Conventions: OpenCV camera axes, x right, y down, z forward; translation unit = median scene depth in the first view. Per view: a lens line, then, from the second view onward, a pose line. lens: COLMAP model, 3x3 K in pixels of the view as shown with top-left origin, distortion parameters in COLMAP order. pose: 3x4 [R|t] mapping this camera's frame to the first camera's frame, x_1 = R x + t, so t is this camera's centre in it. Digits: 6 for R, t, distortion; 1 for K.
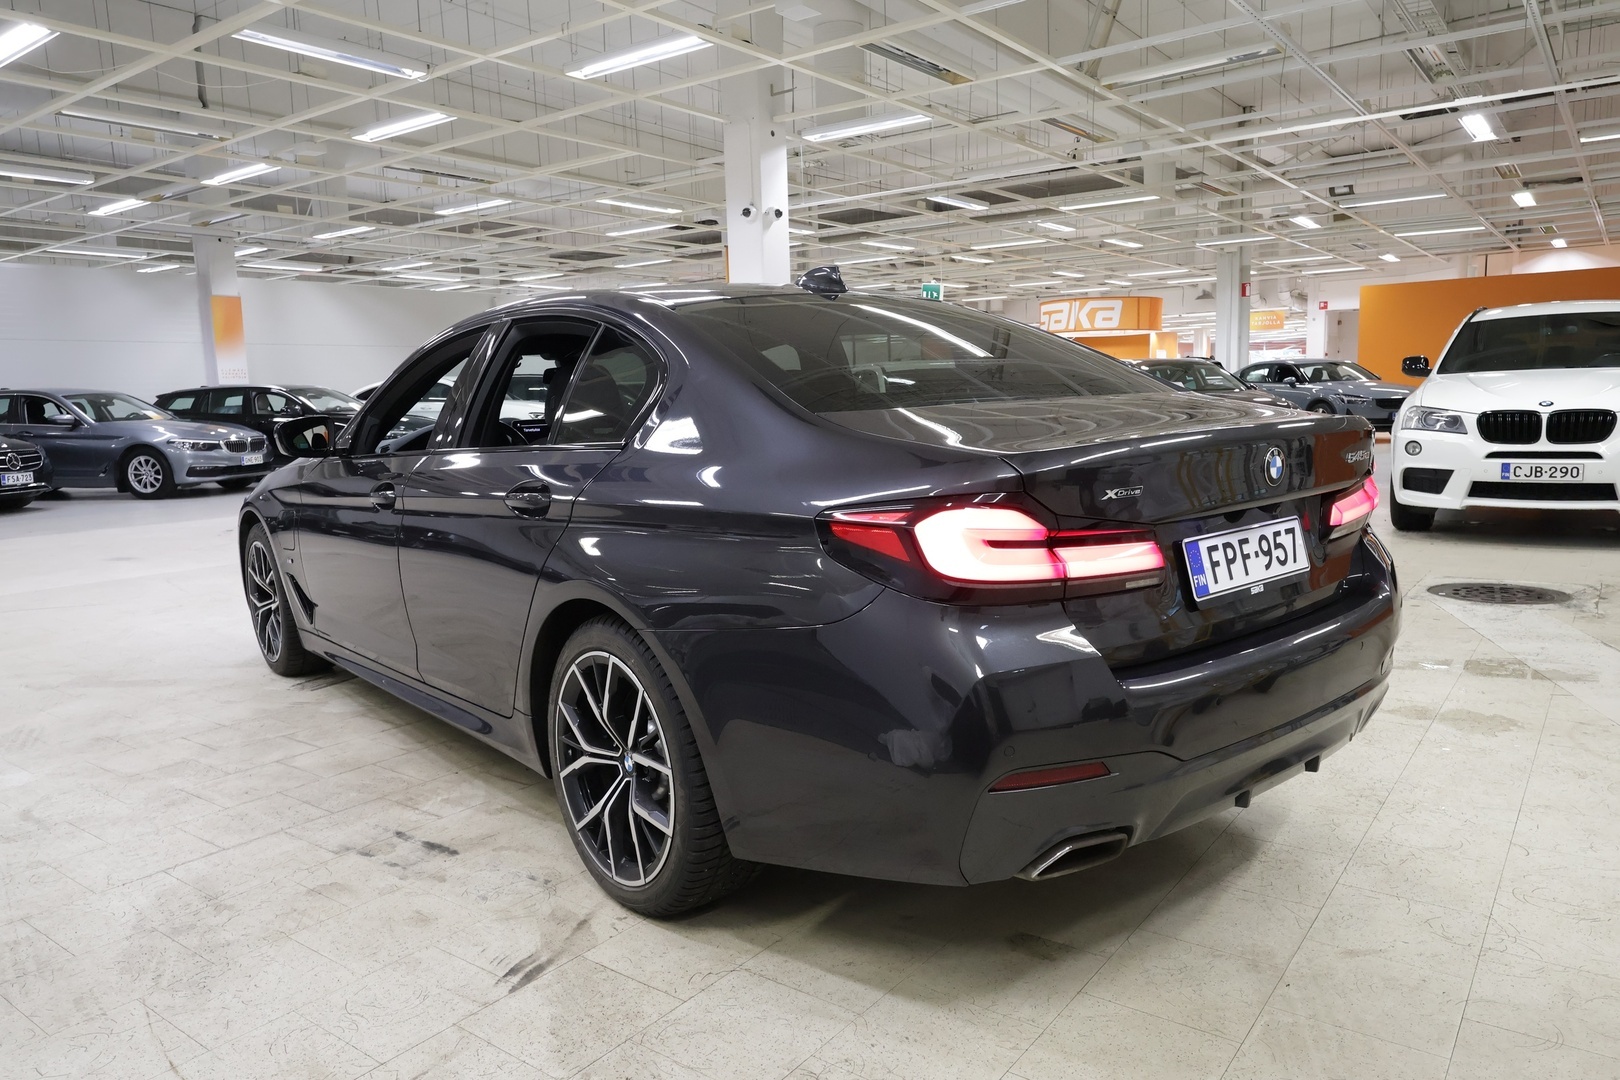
lens RADIAL K [[1084.6, 0, 810.0], [0, 1084.6, 540.0], [0, 0, 1]] dist [0.004217, 0.004664]
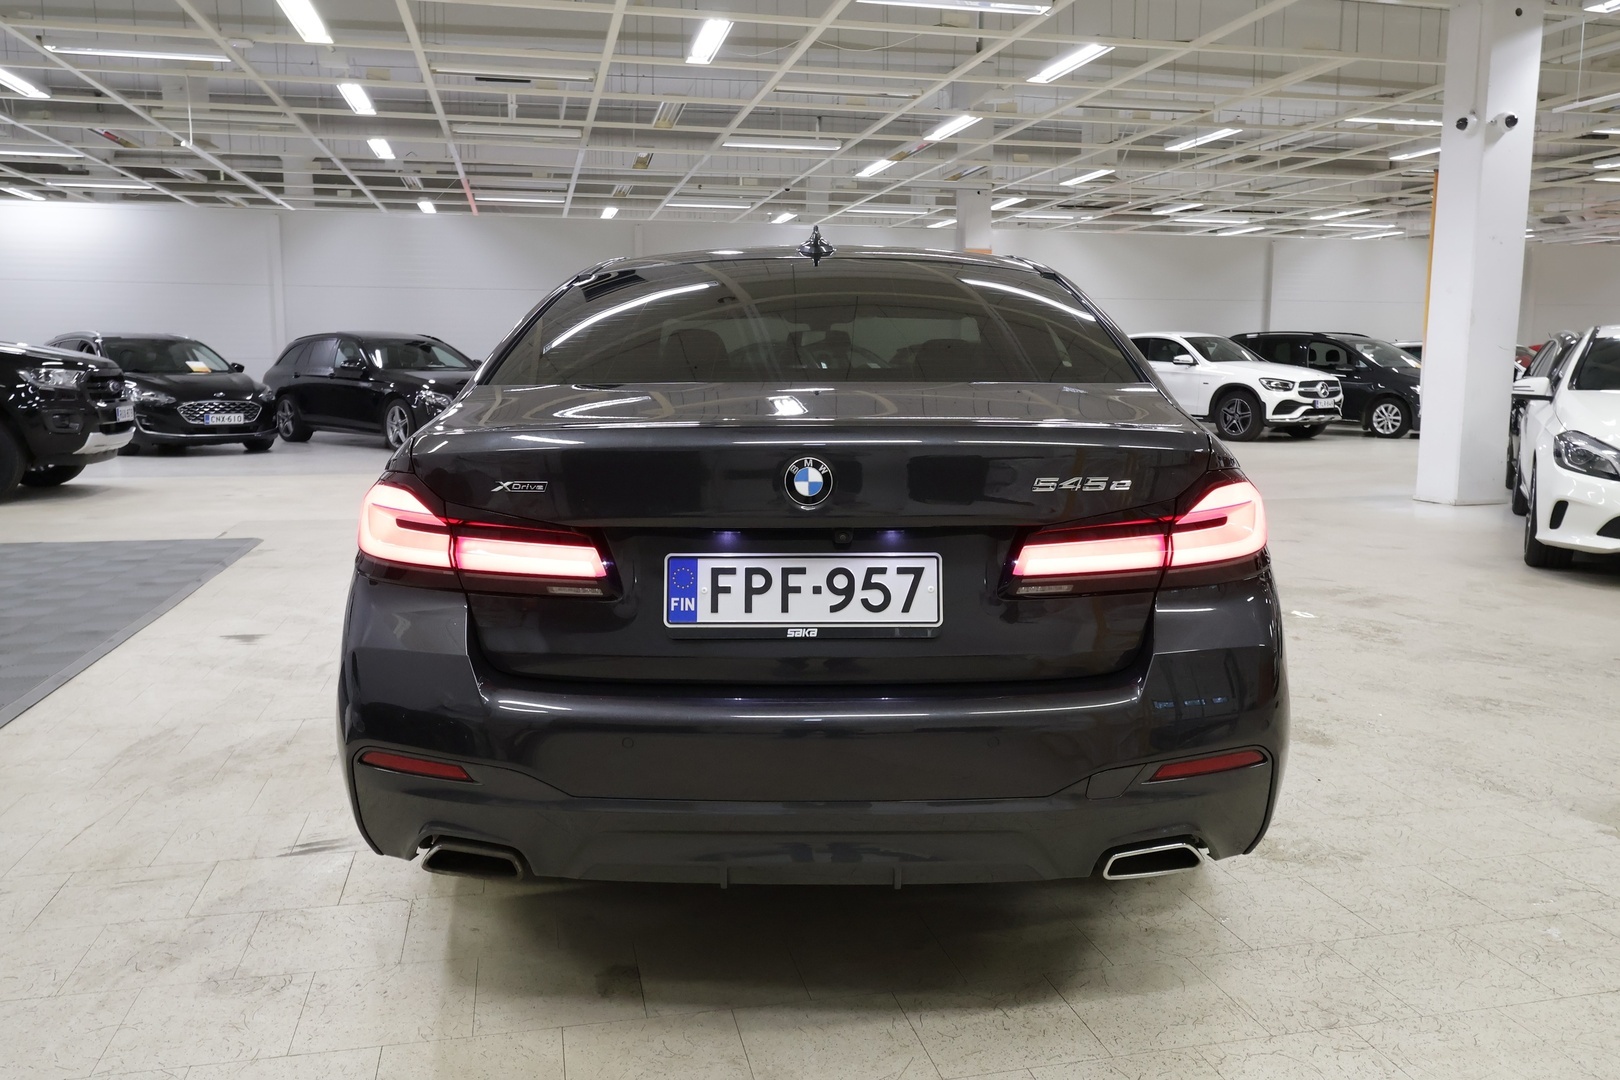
lens RADIAL K [[1249.2, 0, 816.9], [0, 1249.2, 542.2], [0, 0, 1]] dist [-0.000833, 0.004360]
pose [[0.764041, 0.124396, -0.633061, 0.938650], [-0.113354, 0.991855, 0.058092, -0.071120], [0.635132, 0.027376, 0.771919, 0.279673]]
